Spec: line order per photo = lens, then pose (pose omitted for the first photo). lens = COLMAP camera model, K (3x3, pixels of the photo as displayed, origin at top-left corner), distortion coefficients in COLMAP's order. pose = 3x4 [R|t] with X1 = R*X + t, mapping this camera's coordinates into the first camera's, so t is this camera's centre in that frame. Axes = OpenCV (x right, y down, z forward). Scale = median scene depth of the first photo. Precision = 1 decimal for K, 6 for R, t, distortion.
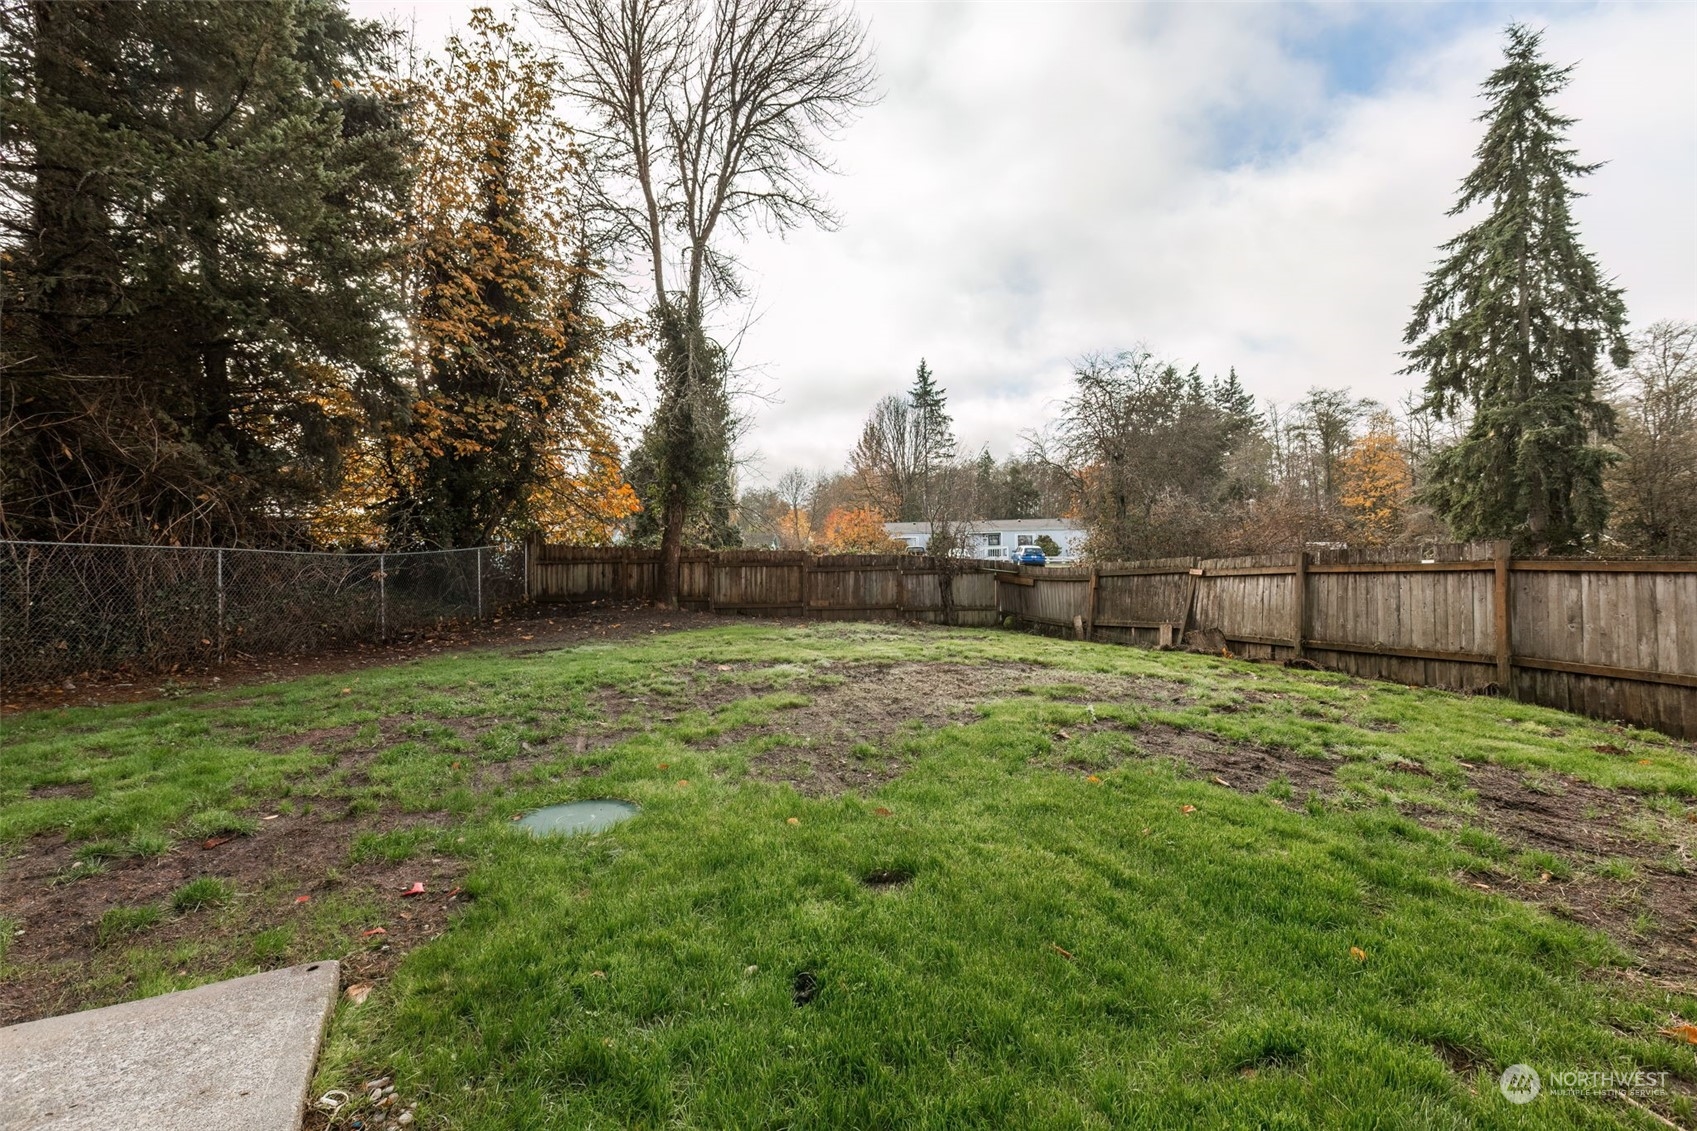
lens RADIAL K [[767.8, 0, 830.7], [0, 767.8, 552.6], [0, 0, 1]] dist [0.001094, -0.000753]
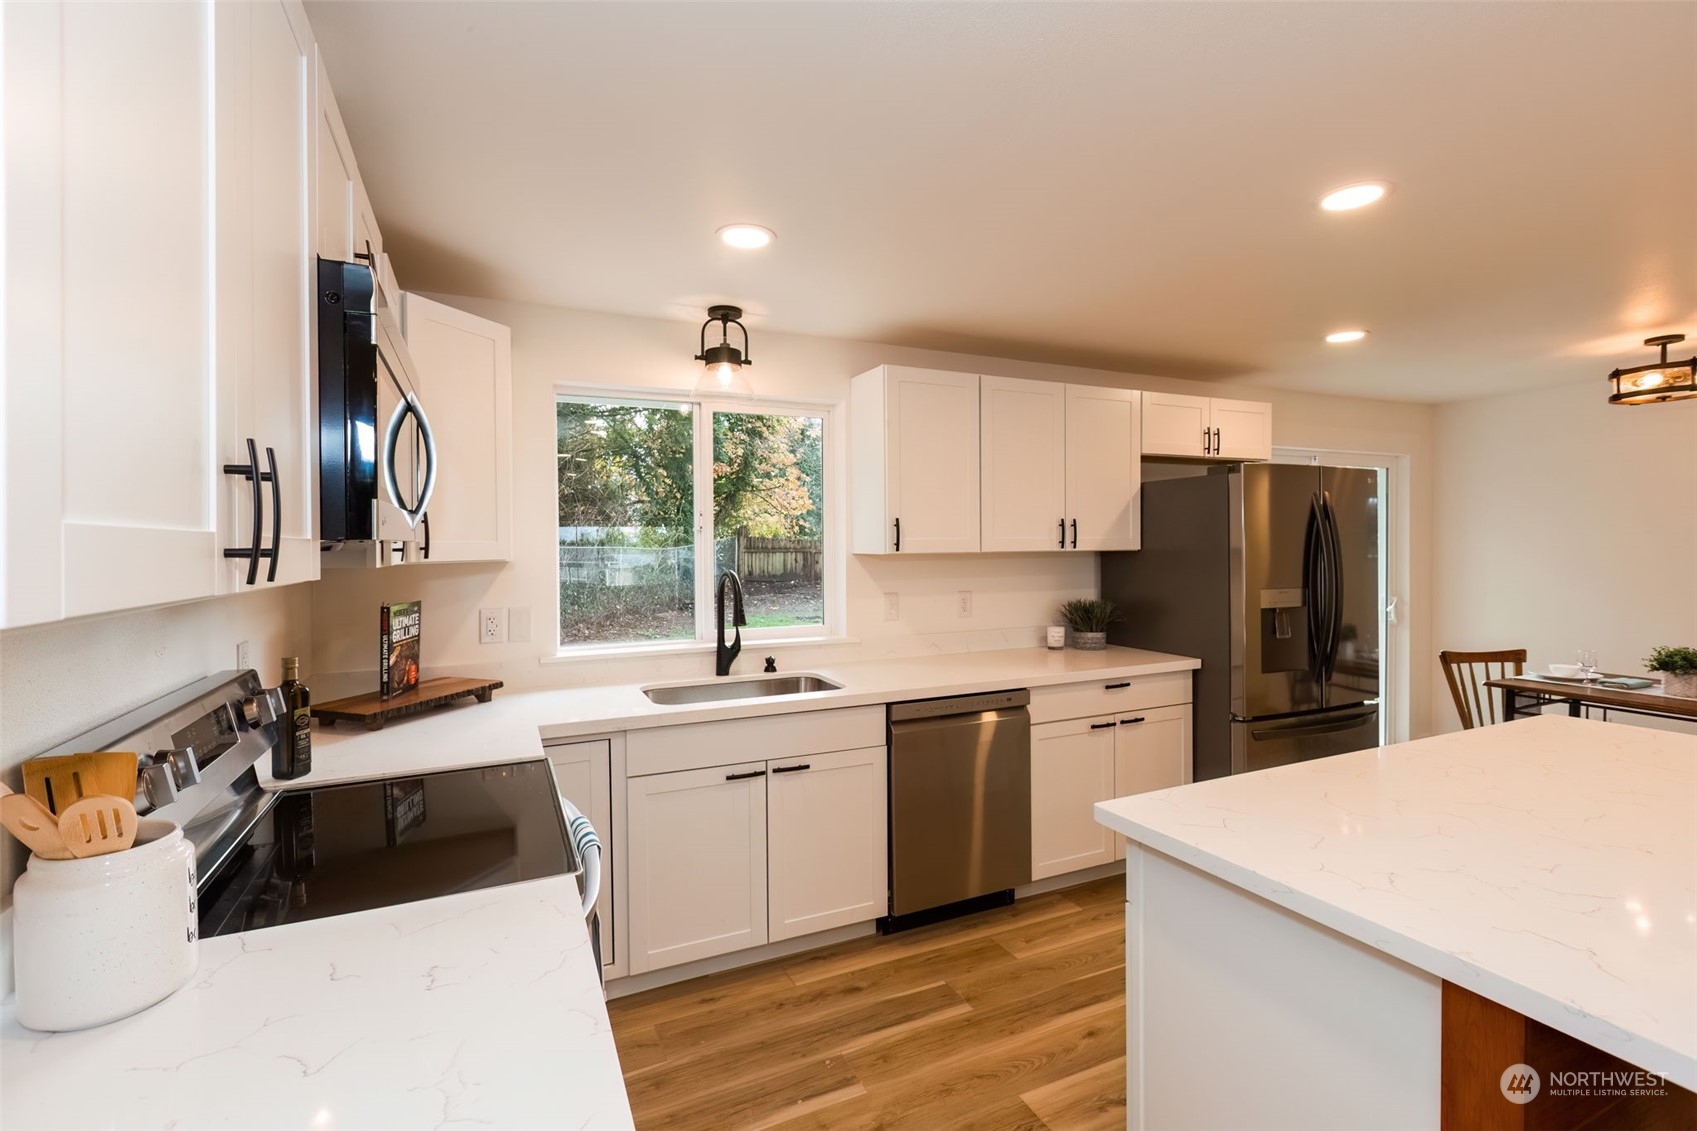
lens RADIAL K [[767.8, 0, 846.4], [0, 767.8, 558.5], [0, 0, 1]] dist [0.001094, -0.000753]
pose [[0.998564, 0.014495, -0.051573, -0.145761], [-0.012379, 0.999077, 0.041129, -0.029515], [0.052122, -0.040431, 0.997822, -0.281869]]
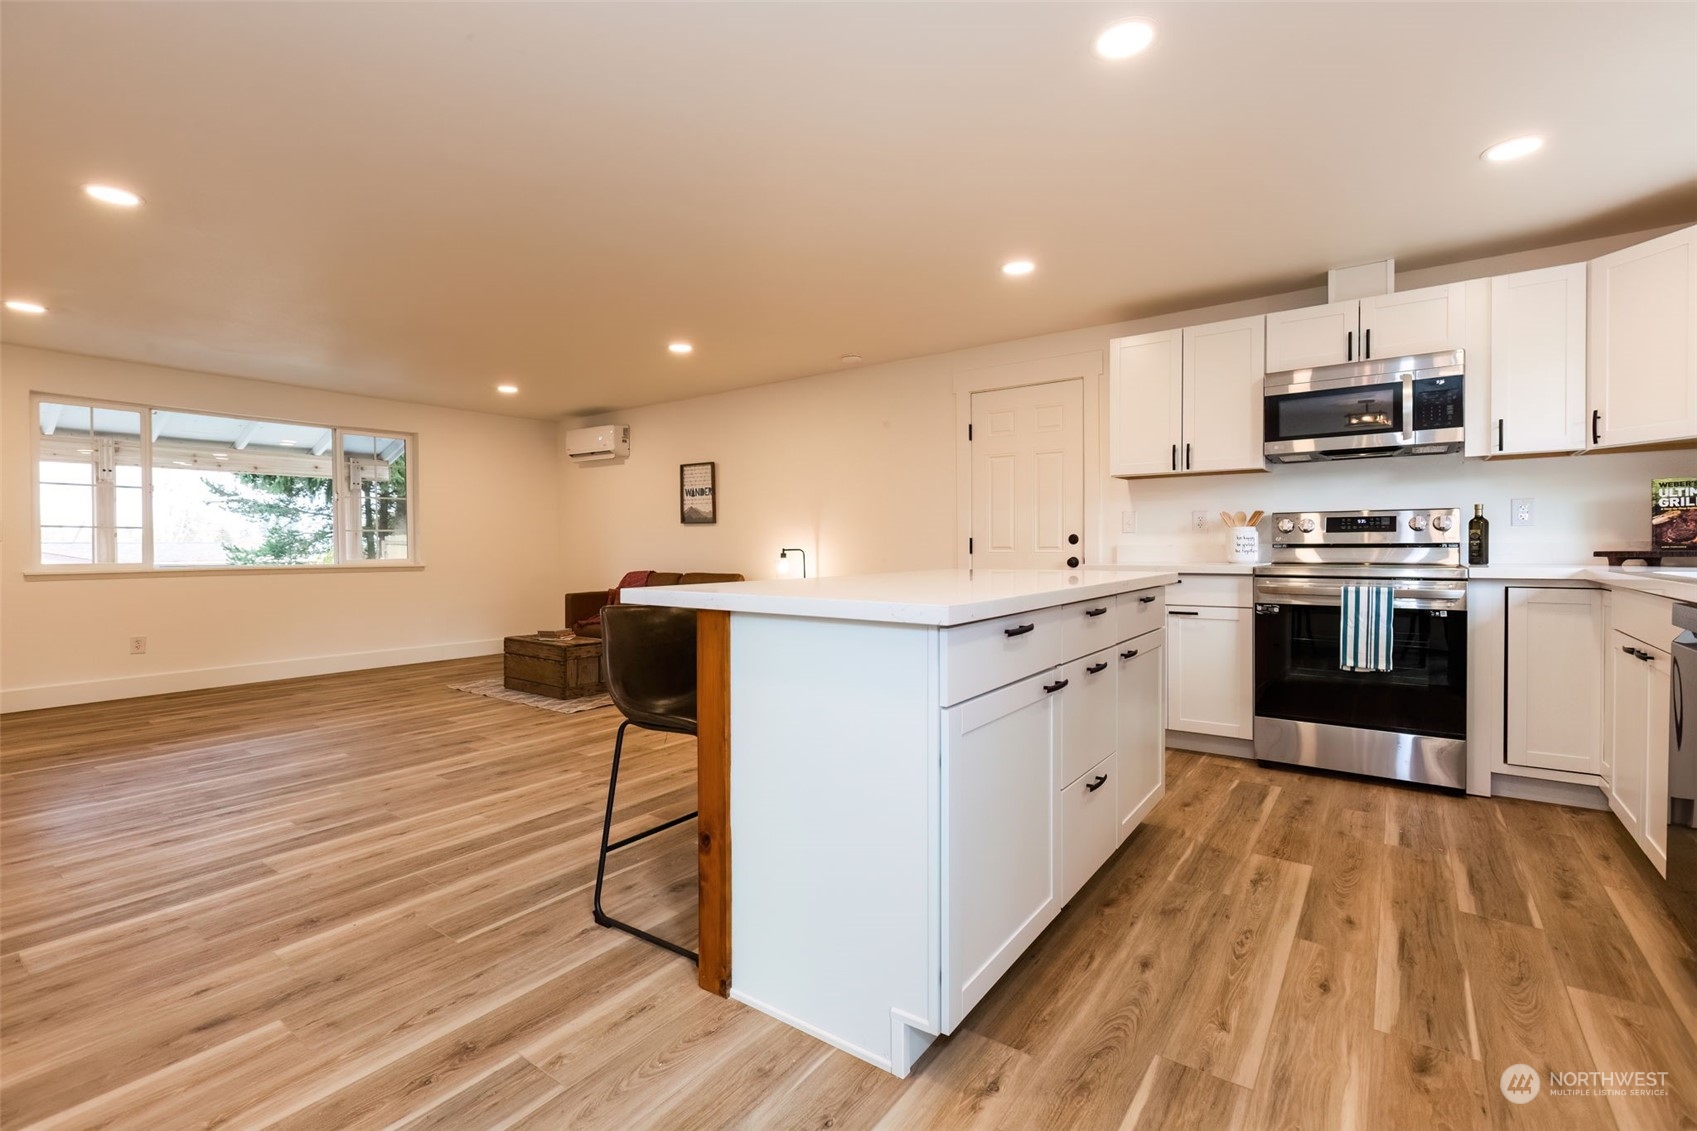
lens RADIAL K [[767.8, 0, 839.5], [0, 767.8, 554.1], [0, 0, 1]] dist [0.001094, -0.000753]
pose [[-0.900840, 0.032221, -0.432954, -0.017779], [0.034969, 0.999387, 0.001616, -0.009489], [0.432740, -0.013684, -0.901415, -0.117171]]
